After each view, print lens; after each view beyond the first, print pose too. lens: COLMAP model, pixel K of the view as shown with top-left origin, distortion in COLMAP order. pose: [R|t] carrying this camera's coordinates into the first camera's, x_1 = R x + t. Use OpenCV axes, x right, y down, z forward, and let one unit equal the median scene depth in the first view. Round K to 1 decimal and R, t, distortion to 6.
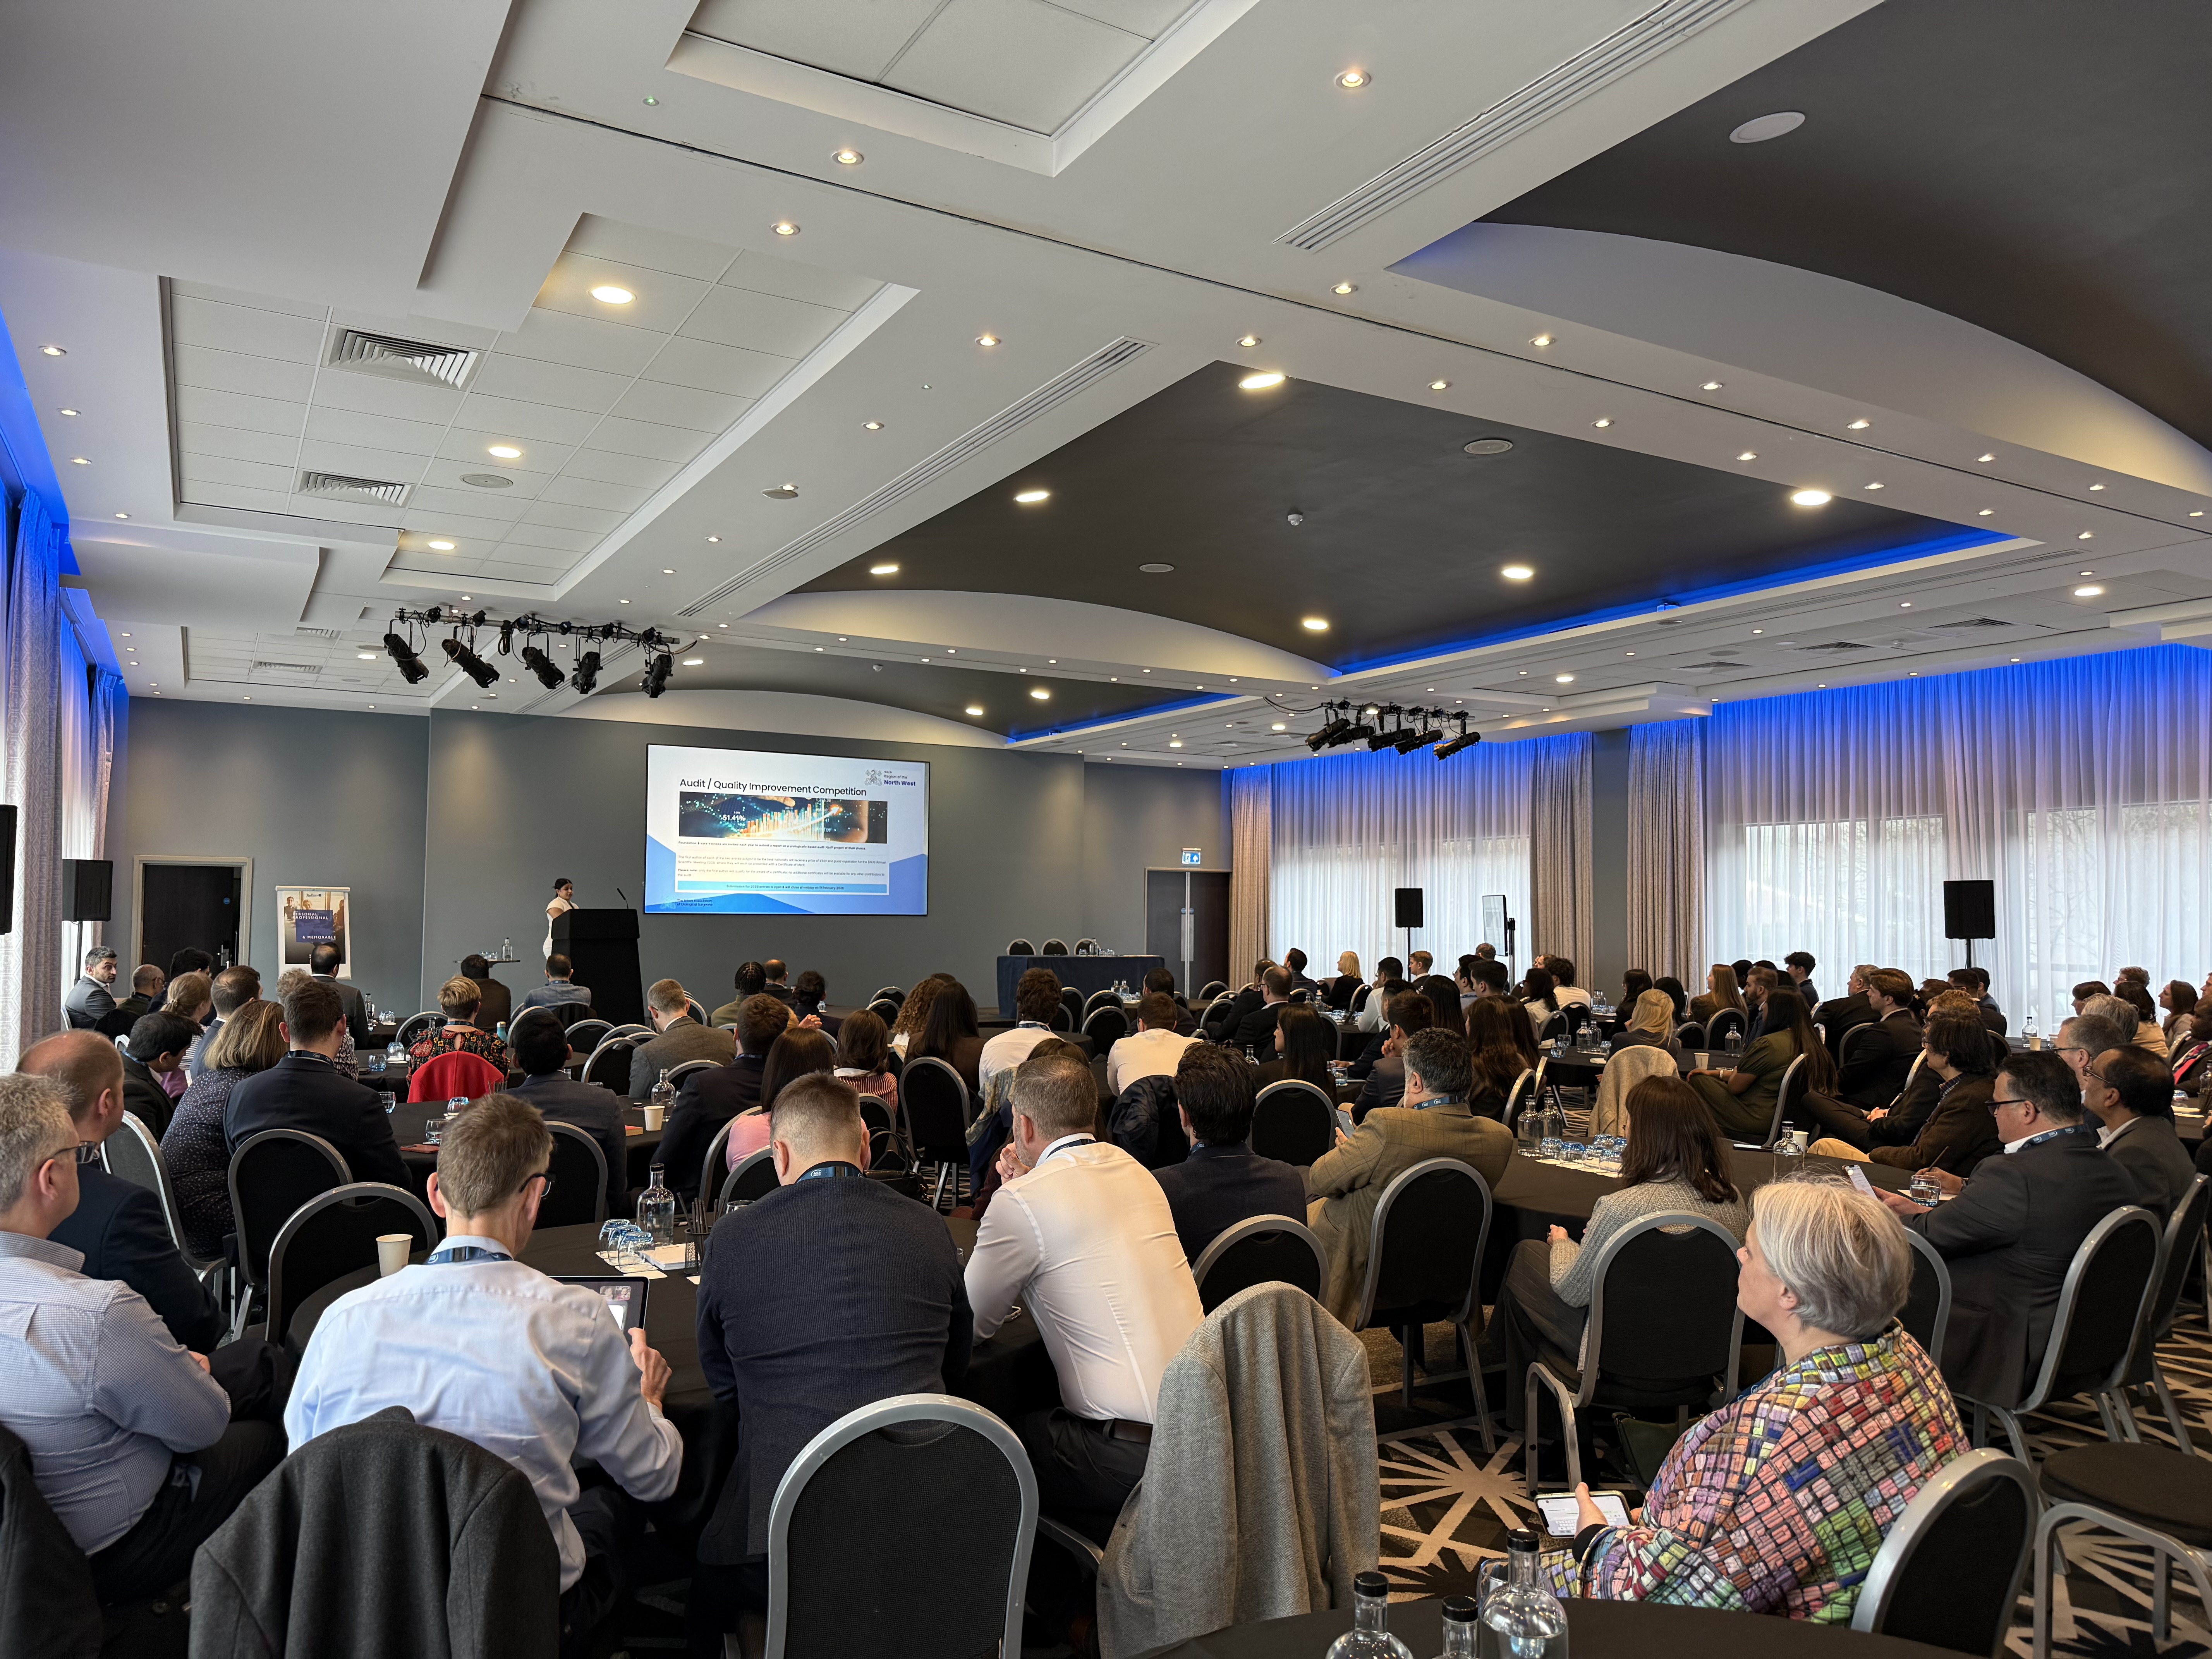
lens RADIAL K [[1535.3, 0, 1106.0], [0, 1535.3, 829.5], [0, 0, 1]] dist [0.055624, -0.001474]
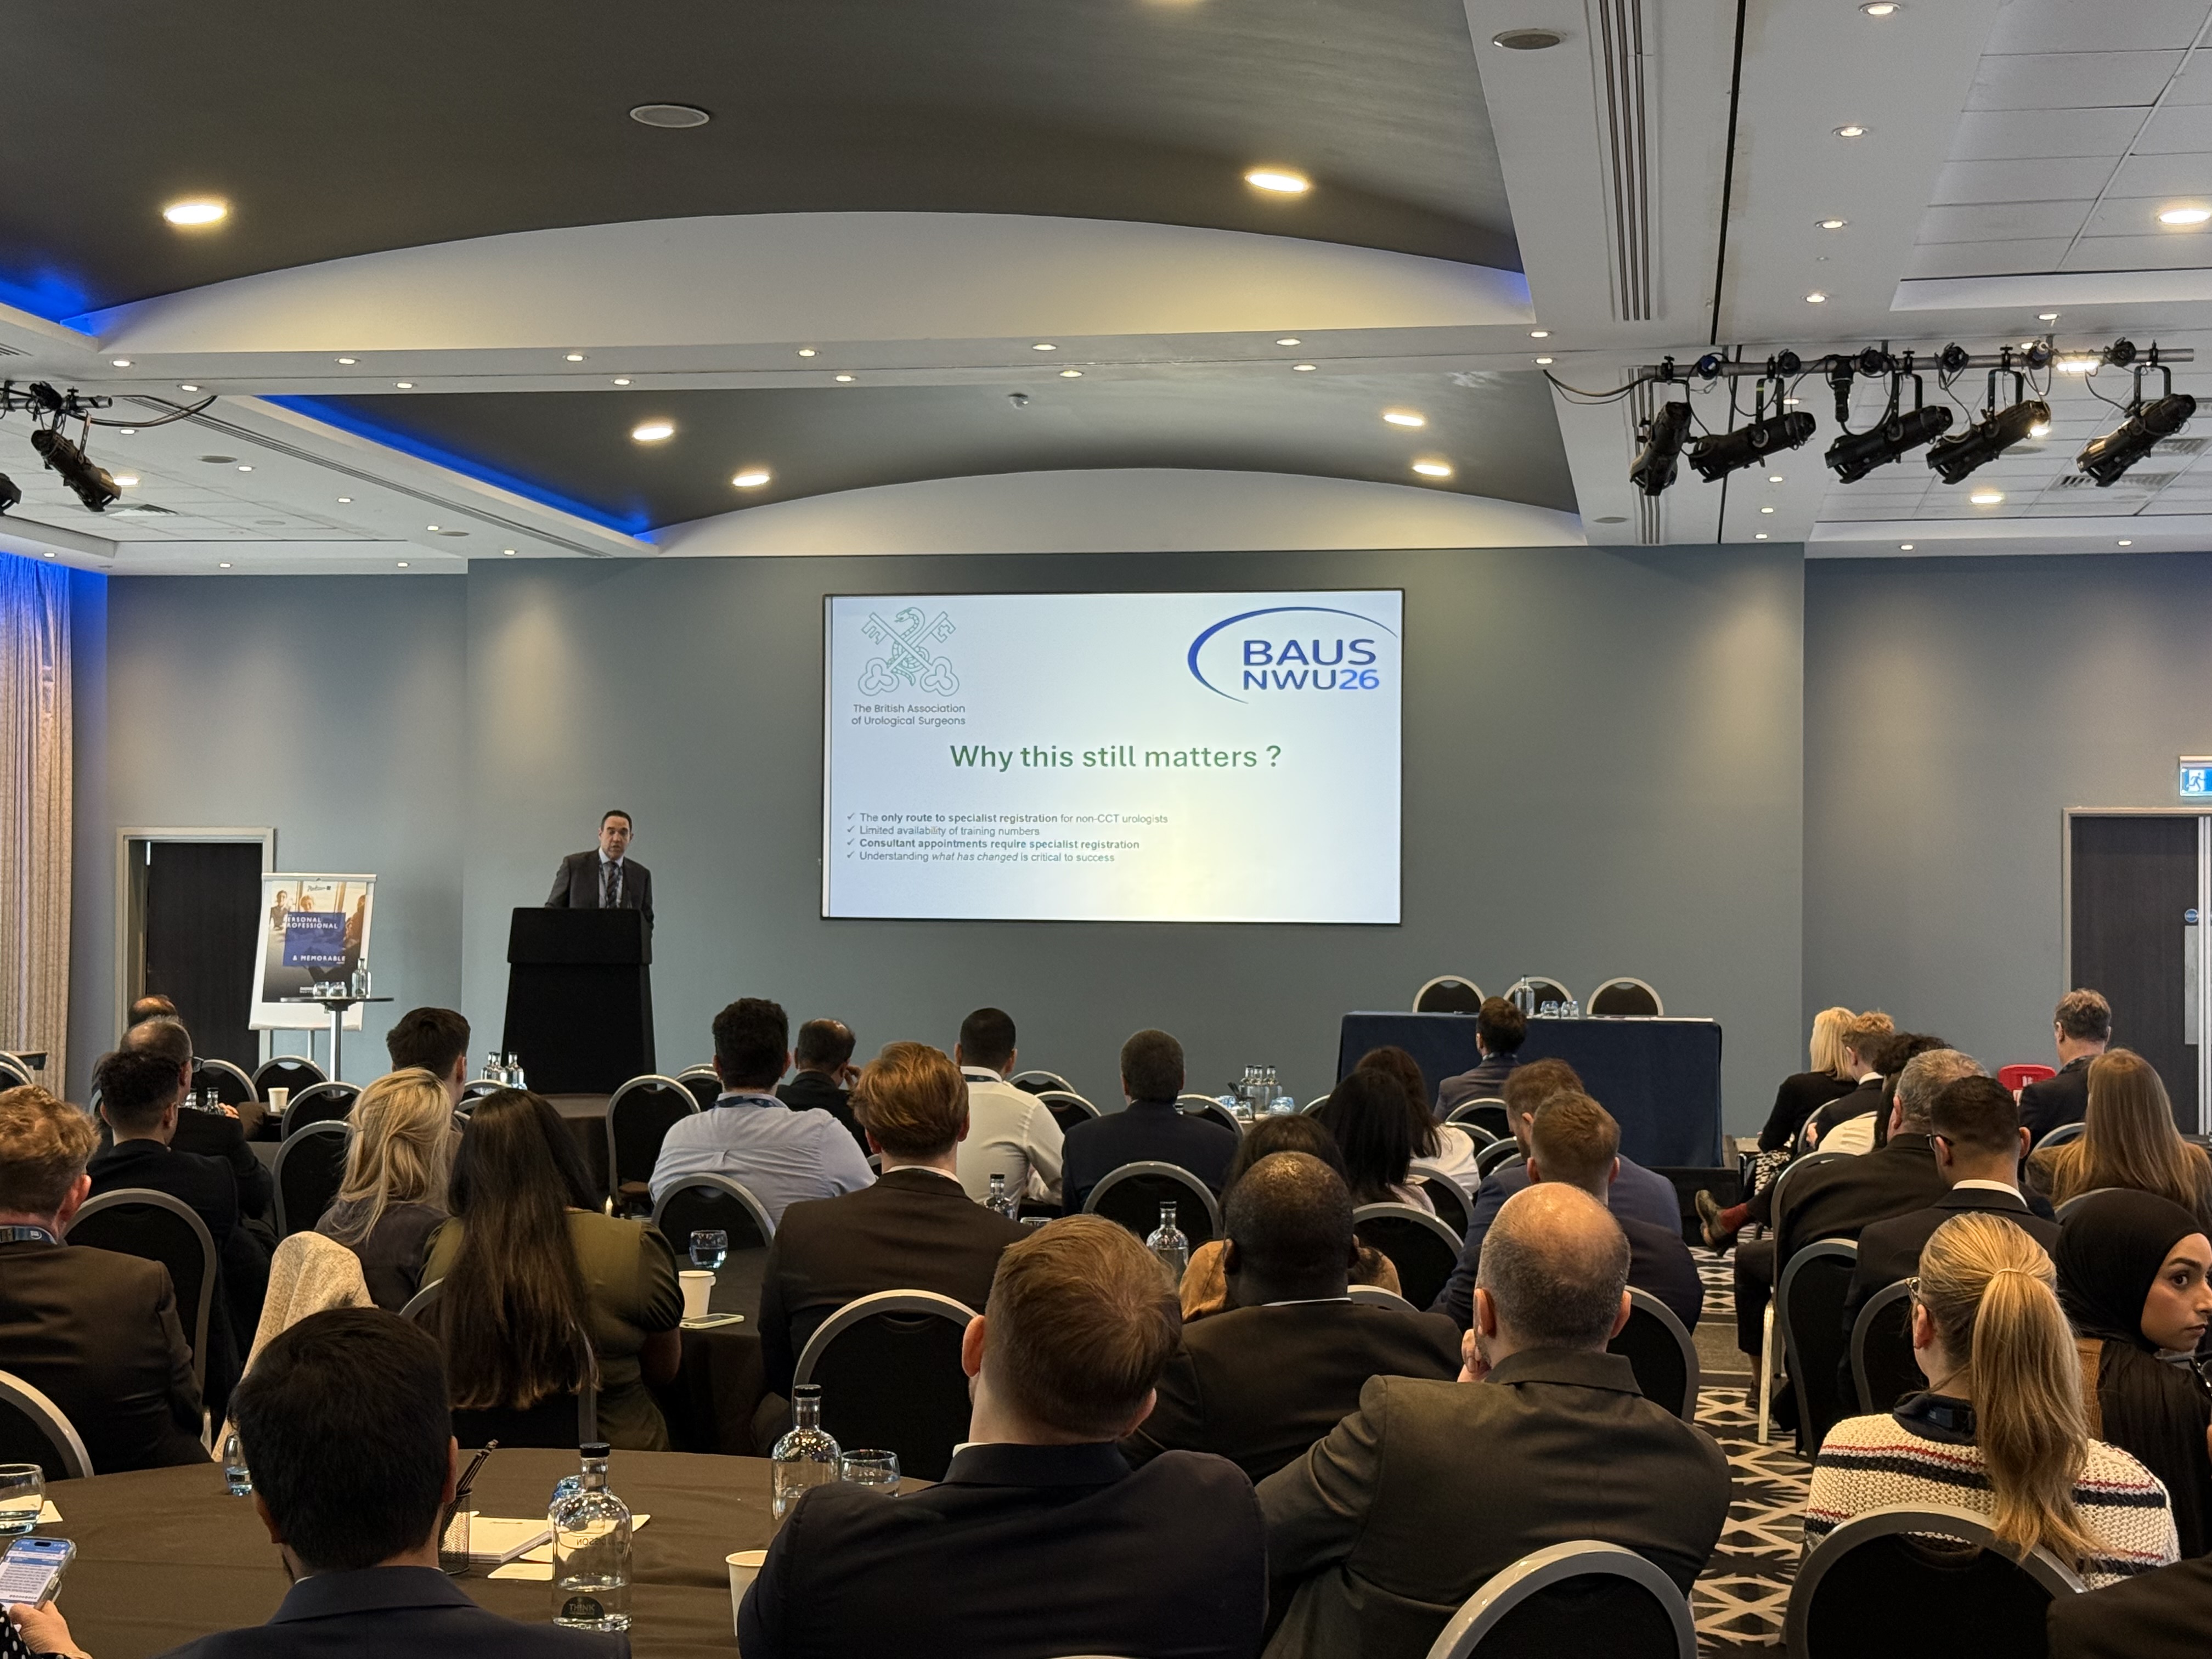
lens RADIAL K [[3084.5, 0, 1106.0], [0, 3084.5, 829.5], [0, 0, 1]] dist [0.131959, -0.001645]
pose [[0.757189, -0.020791, -0.652865, 0.500431], [0.034448, 0.999373, 0.008128, 0.020538], [0.652287, -0.028644, 0.757431, 0.294939]]
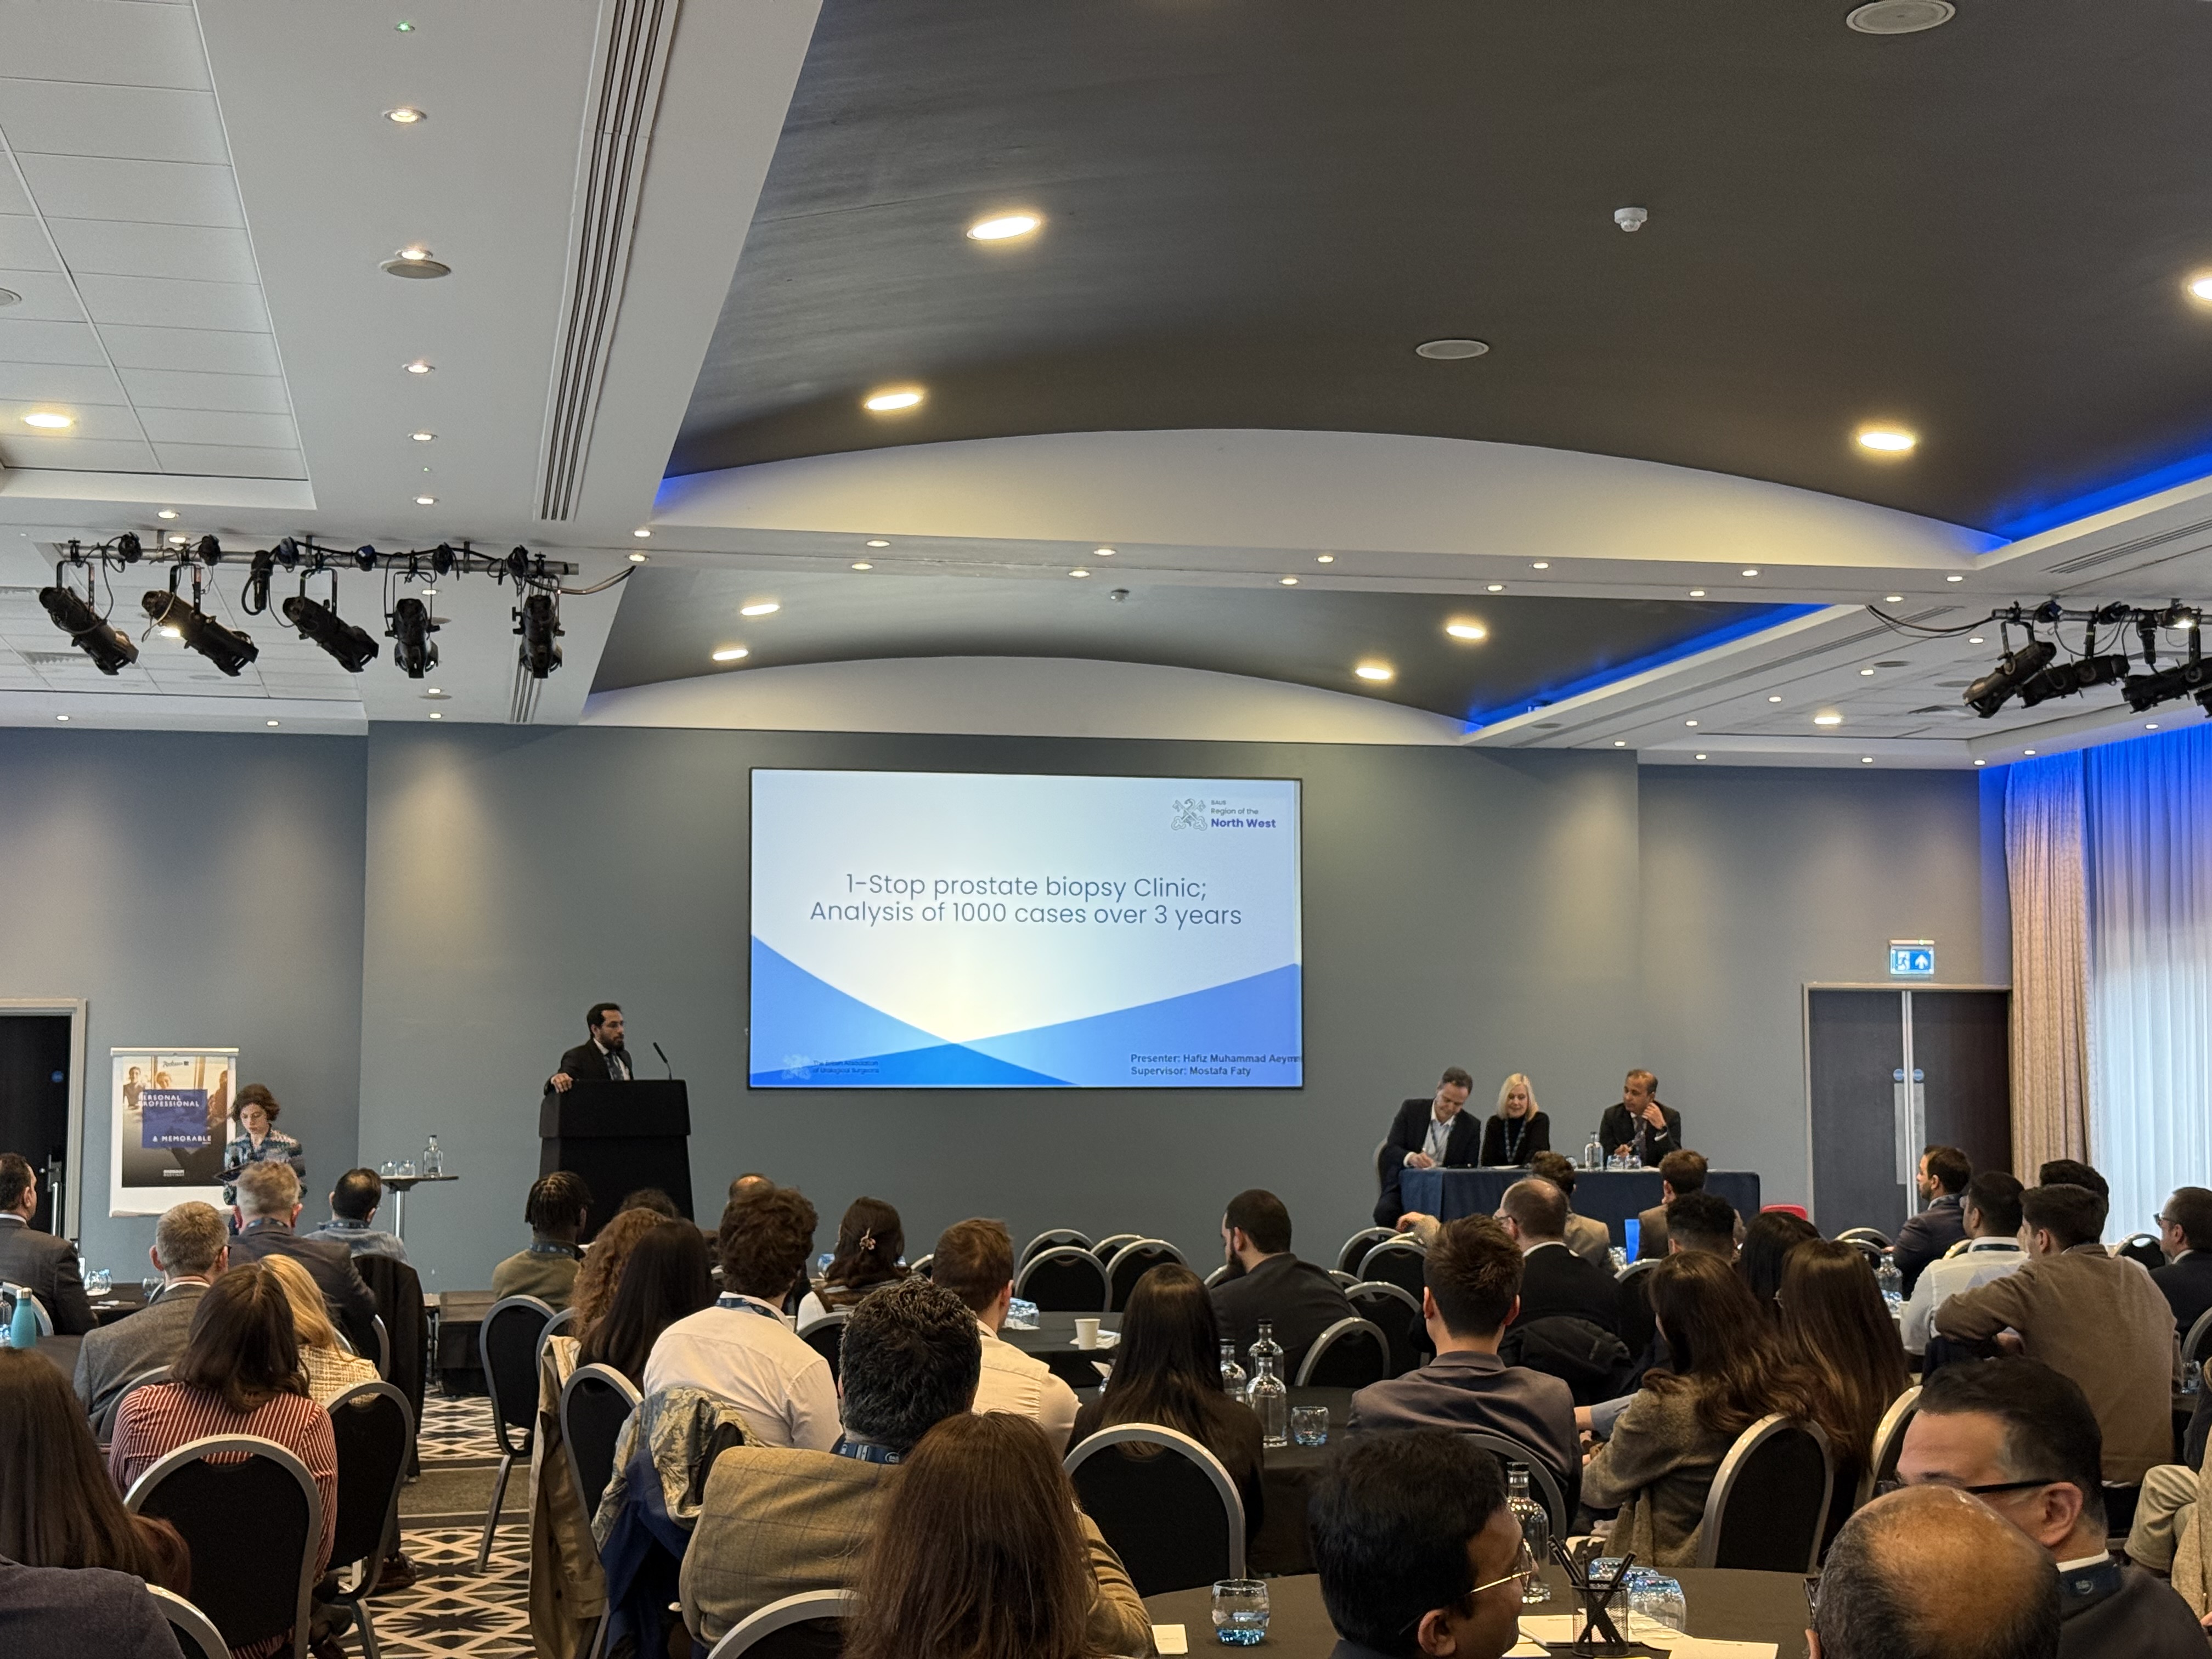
lens RADIAL K [[3062.5, 0, 1106.0], [0, 3062.5, 829.5], [0, 0, 1]] dist [0.136520, -0.001922]
pose [[0.948231, -0.037779, -0.315326, 0.164452], [0.028064, 0.998983, -0.035297, 0.006876], [0.316339, 0.024621, 0.948327, 0.045546]]
